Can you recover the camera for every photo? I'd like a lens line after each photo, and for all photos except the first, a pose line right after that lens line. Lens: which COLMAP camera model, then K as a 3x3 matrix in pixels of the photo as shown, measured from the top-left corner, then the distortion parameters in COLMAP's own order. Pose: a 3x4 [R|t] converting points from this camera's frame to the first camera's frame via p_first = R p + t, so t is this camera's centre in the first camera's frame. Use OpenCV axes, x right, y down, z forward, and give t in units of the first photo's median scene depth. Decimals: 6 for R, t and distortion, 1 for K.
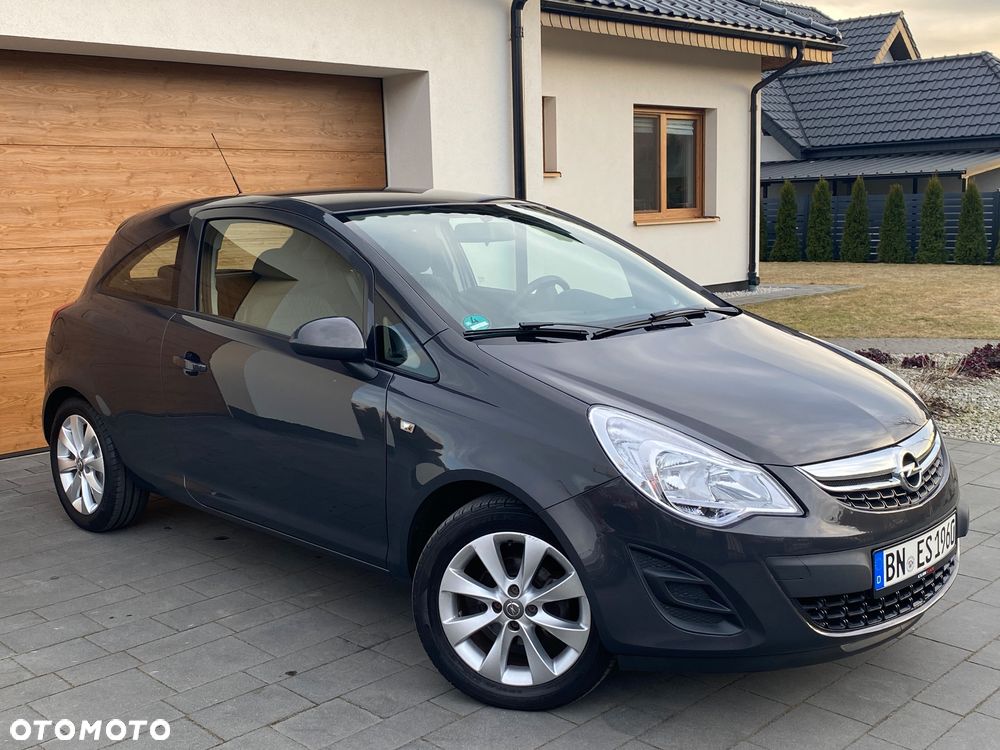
lens RADIAL K [[1158.8, 0, 500.4], [0, 1158.8, 375.5], [0, 0, 1]] dist [0.026033, 0.000000]
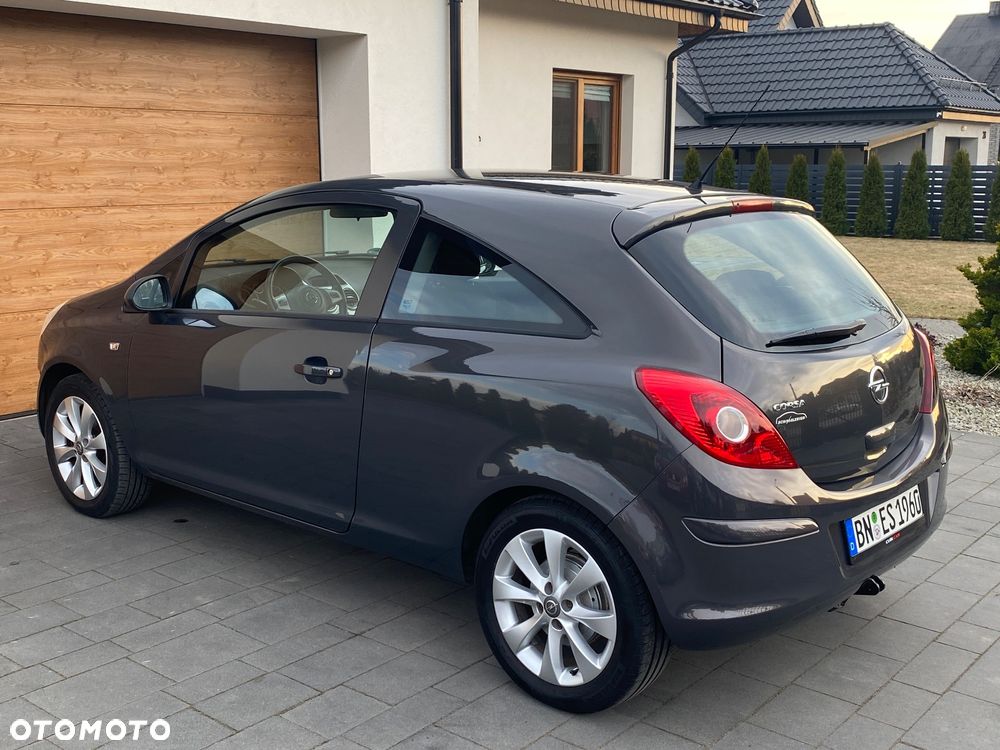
lens RADIAL K [[1196.3, 0, 496.3], [0, 1196.3, 380.4], [0, 0, 1]] dist [0.024350, 0.000000]
pose [[0.995135, 0.010720, 0.097938, -0.055121], [-0.014378, 0.999222, 0.036724, -0.013562], [-0.097468, -0.037953, 0.994515, -0.018615]]
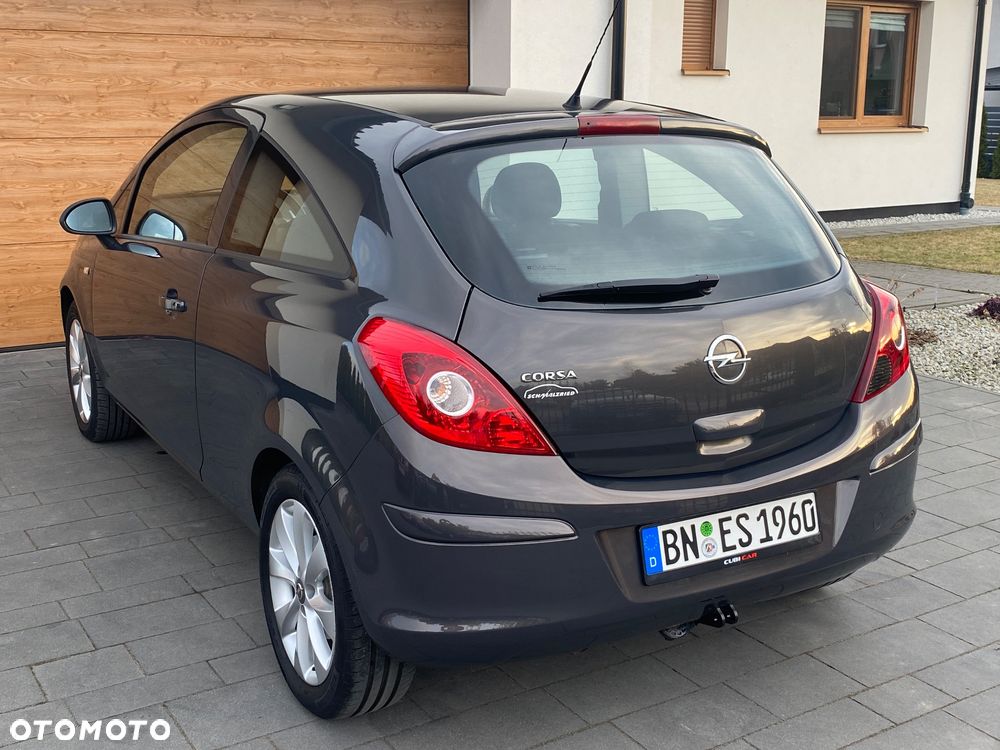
lens RADIAL K [[1196.3, 0, 486.8], [0, 1196.3, 367.5], [0, 0, 1]] dist [0.024350, 0.000000]
pose [[0.972170, 0.079662, -0.220316, 0.168067], [-0.063082, 0.994691, 0.081307, -0.019588], [0.225623, -0.065146, 0.972034, 0.073461]]
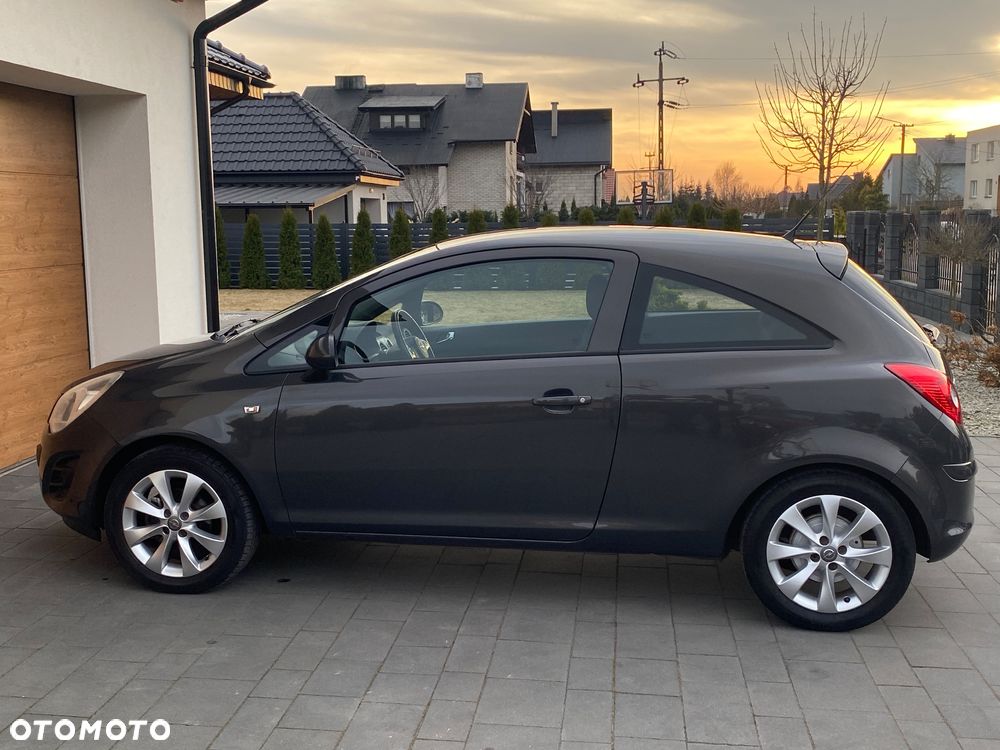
lens RADIAL K [[1196.3, 0, 507.2], [0, 1196.3, 383.7], [0, 0, 1]] dist [0.024350, 0.000000]
pose [[0.774350, -0.067929, 0.629101, -0.518985], [0.079059, 0.996816, 0.010322, -0.014689], [-0.627800, 0.041743, 0.777255, 0.066494]]
